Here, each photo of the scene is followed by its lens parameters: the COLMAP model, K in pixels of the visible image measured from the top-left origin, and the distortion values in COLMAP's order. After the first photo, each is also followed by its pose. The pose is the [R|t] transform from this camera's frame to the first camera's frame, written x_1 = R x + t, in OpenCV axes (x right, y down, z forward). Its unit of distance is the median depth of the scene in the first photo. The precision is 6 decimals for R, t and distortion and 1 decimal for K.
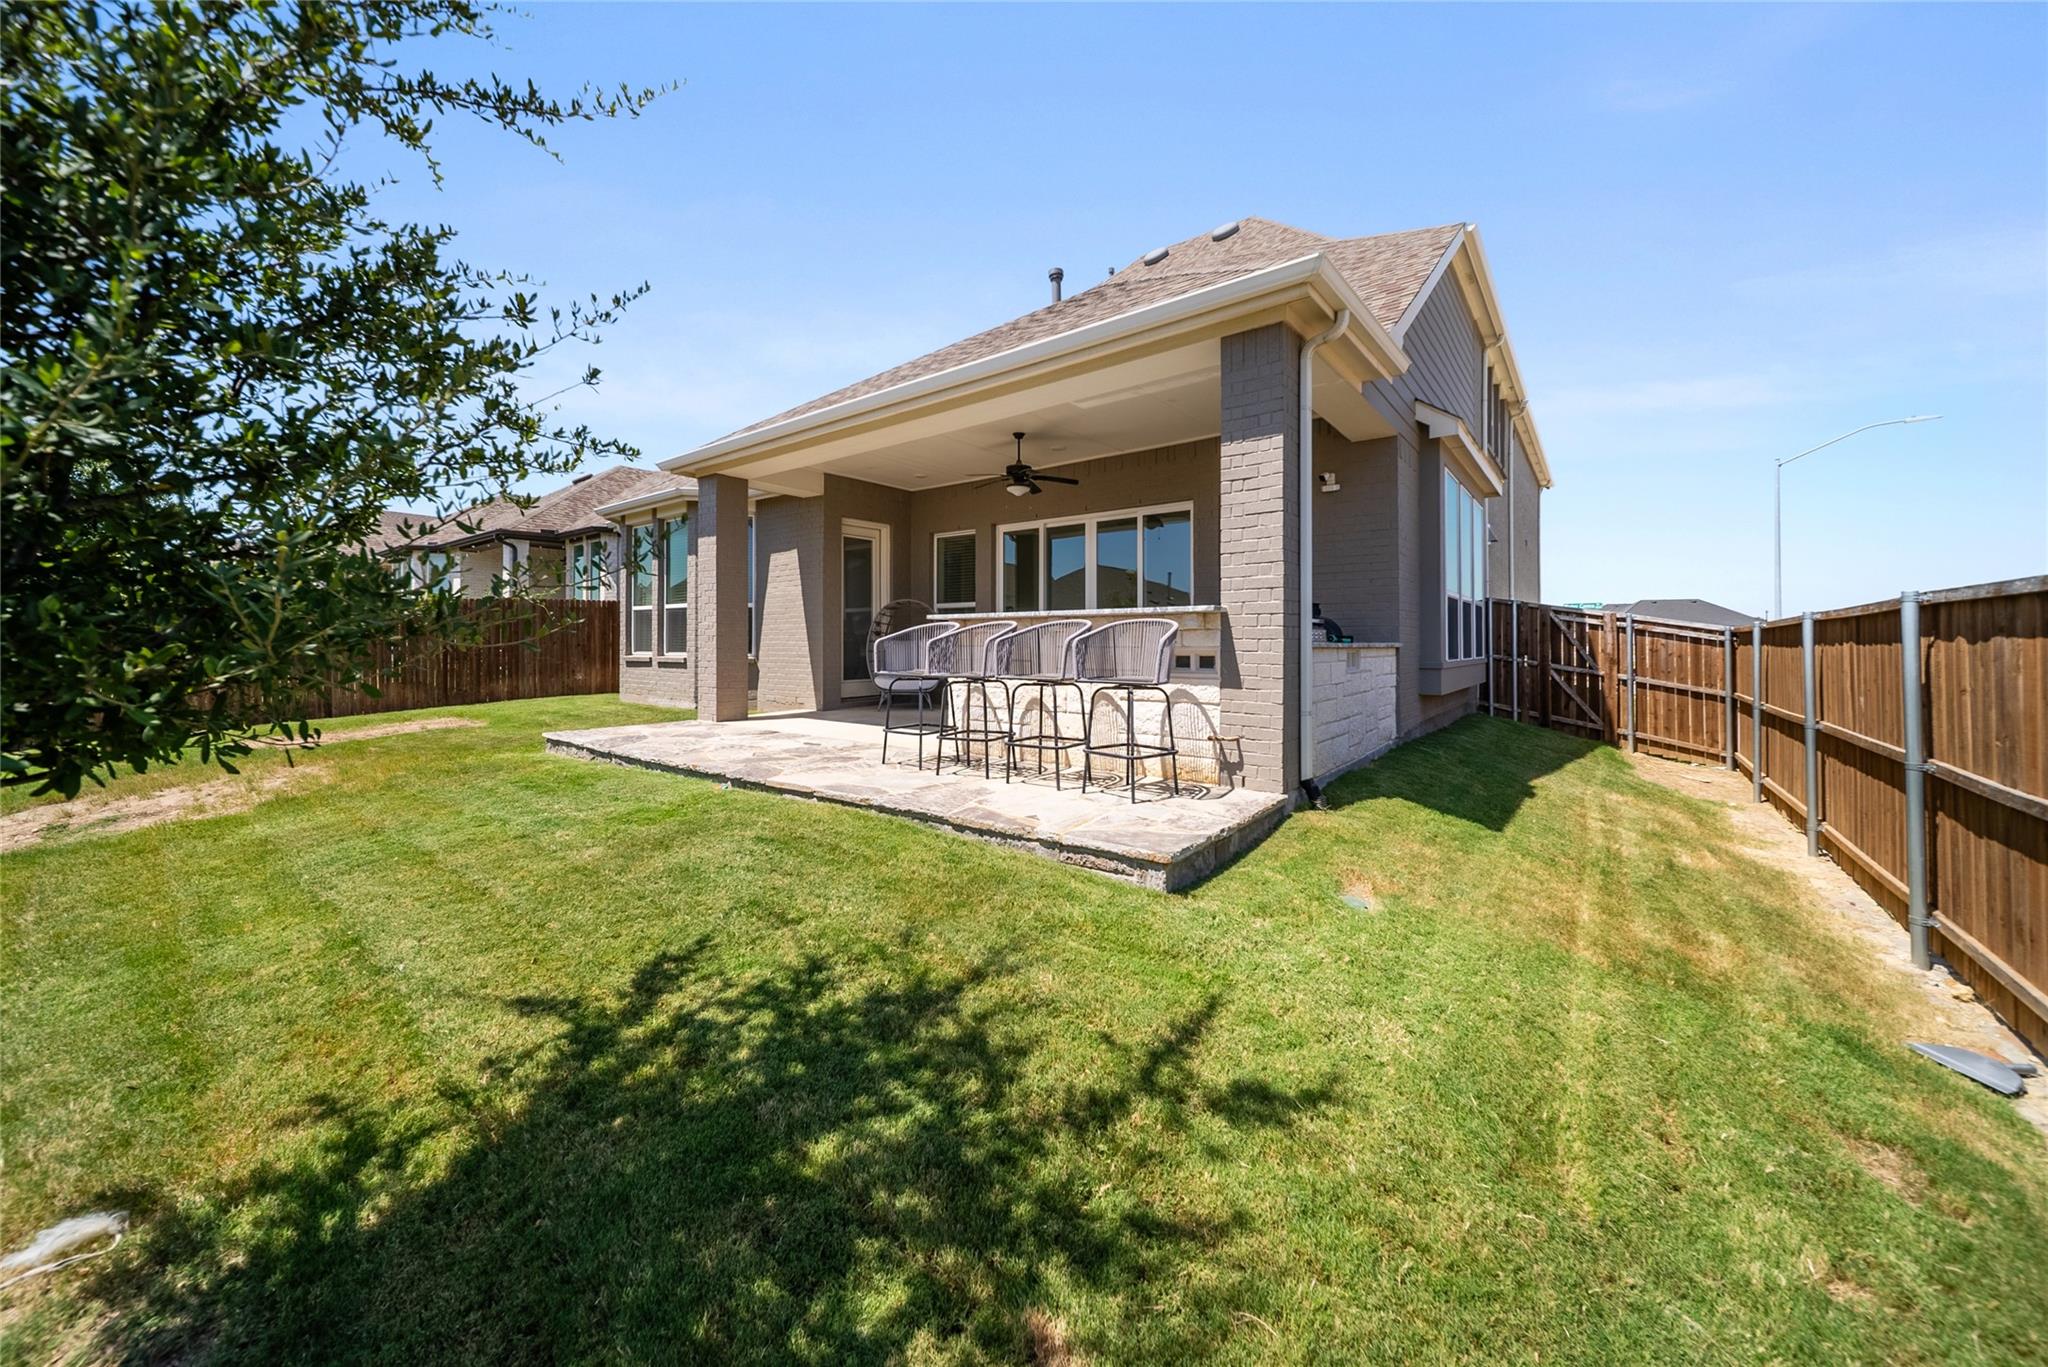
lens RADIAL K [[740.8, 0, 1021.7], [0, 740.8, 635.8], [0, 0, 1]] dist [0.000027, -0.000005]
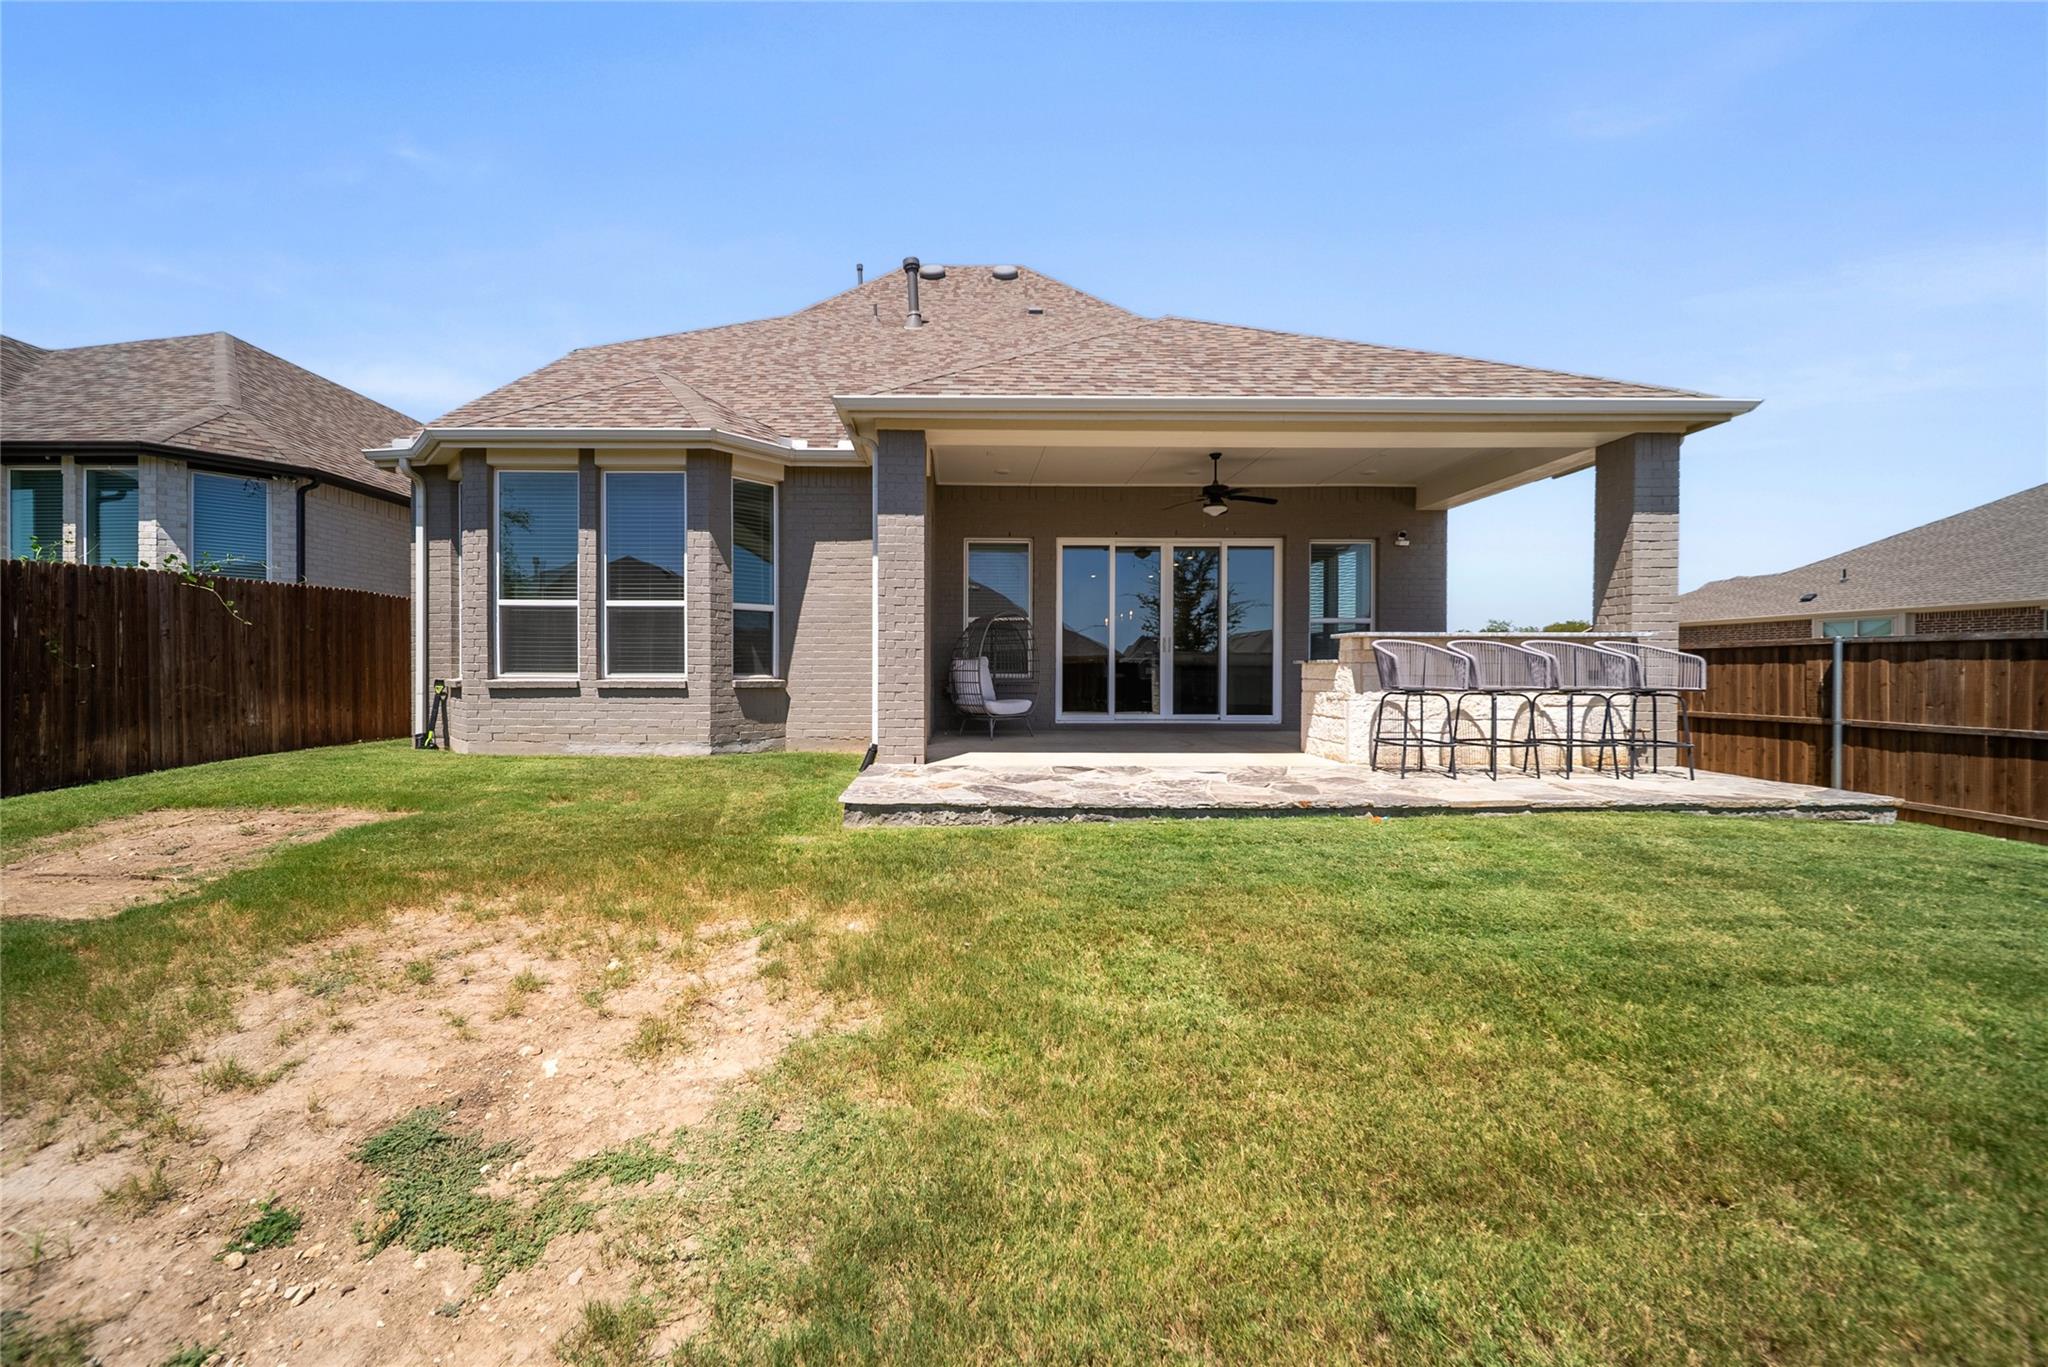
lens RADIAL K [[743.4, 0, 954.6], [0, 743.4, 673.2], [0, 0, 1]] dist [0.000591, 0.000017]
pose [[0.784613, -0.008172, 0.619933, -0.852348], [-0.006153, 0.999761, 0.020966, 0.007867], [-0.619956, -0.020265, 0.784375, 0.385548]]
